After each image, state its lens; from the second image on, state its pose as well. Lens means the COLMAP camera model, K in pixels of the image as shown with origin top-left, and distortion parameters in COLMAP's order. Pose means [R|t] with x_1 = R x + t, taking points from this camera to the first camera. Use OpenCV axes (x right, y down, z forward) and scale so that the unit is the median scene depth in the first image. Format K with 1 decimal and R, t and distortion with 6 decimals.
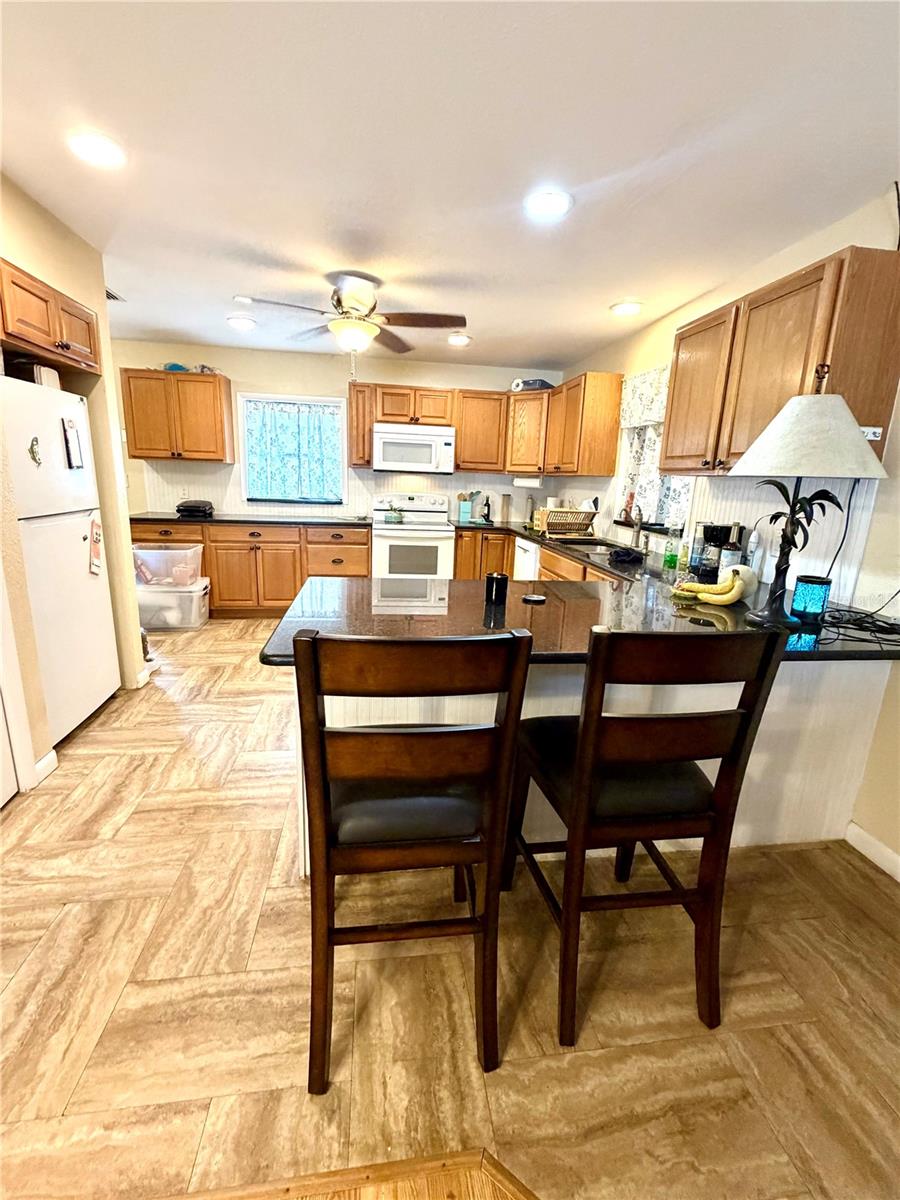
lens RADIAL K [[520.7, 0, 449.0], [0, 520.7, 601.9], [0, 0, 1]] dist [0.000353, -0.000408]
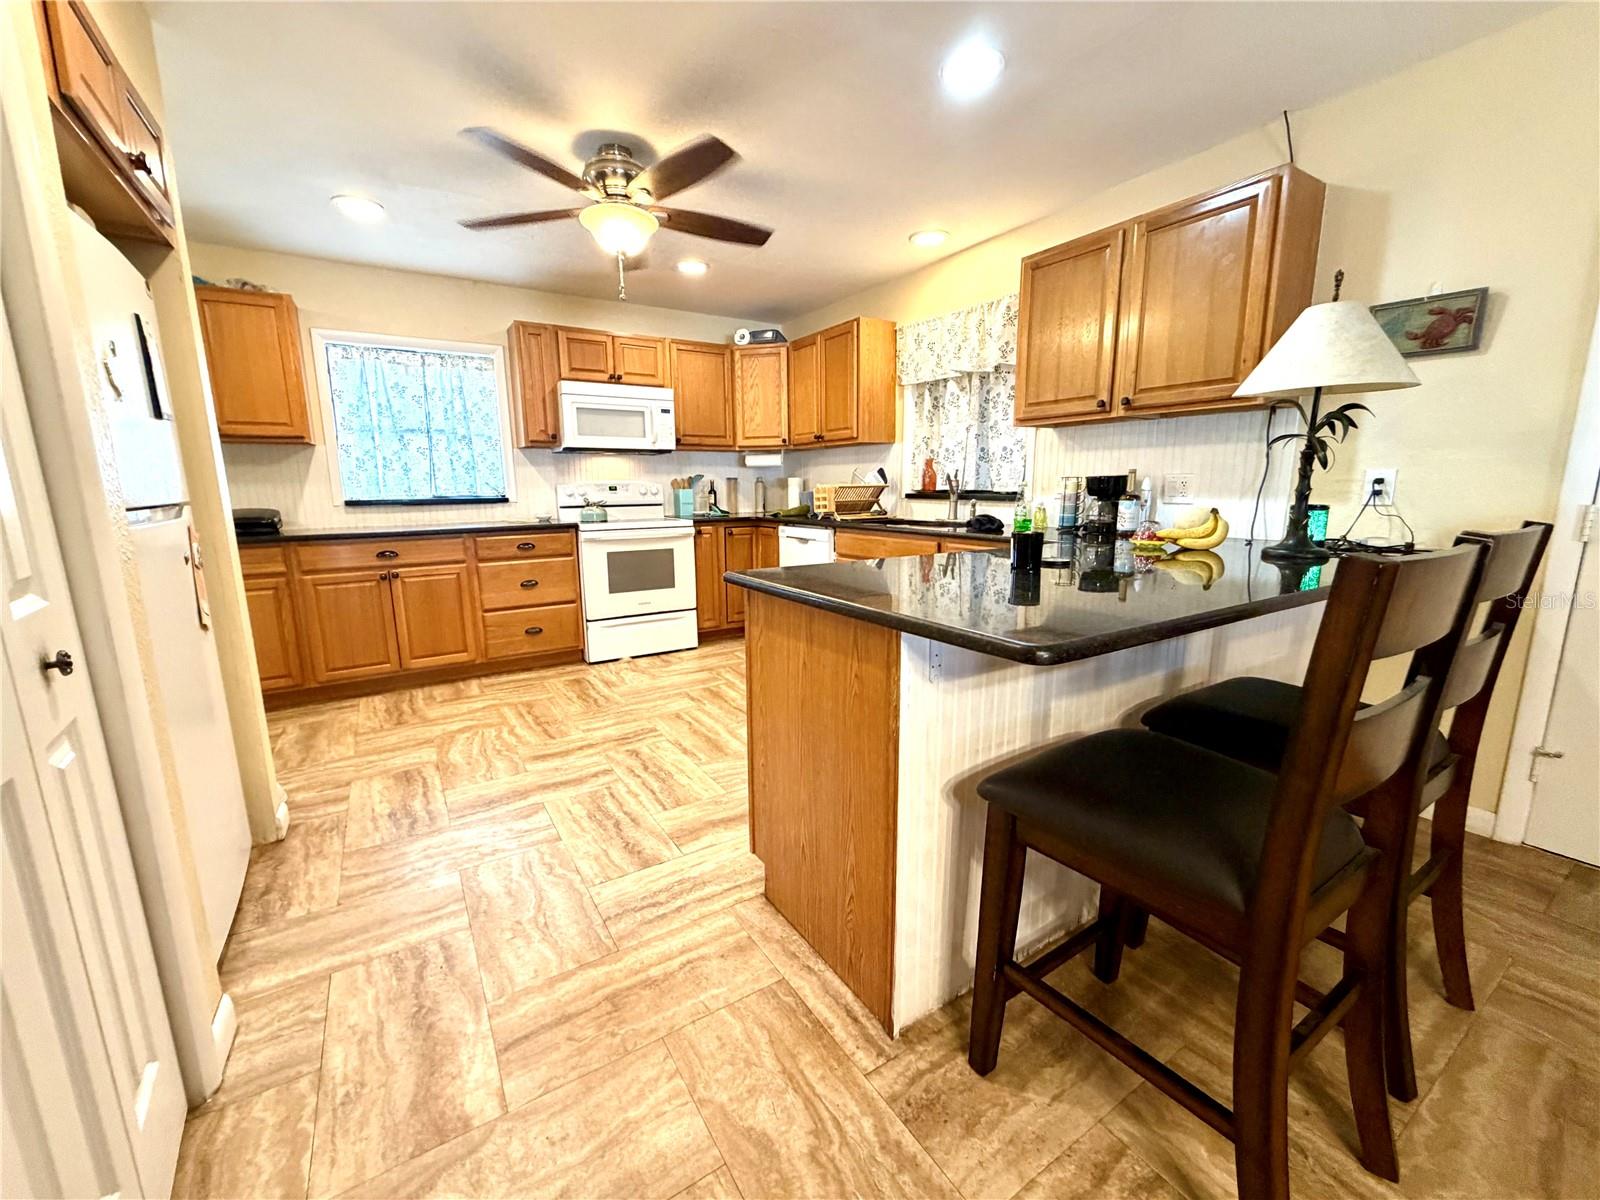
lens RADIAL K [[640.1, 0, 797.3], [0, 640.1, 601.5], [0, 0, 1]] dist [0.001246, 0.000317]
pose [[0.910937, -0.122045, 0.394080, -0.238543], [0.139891, 0.990025, -0.016759, 0.006148], [-0.388104, 0.070395, 0.918923, 0.119486]]
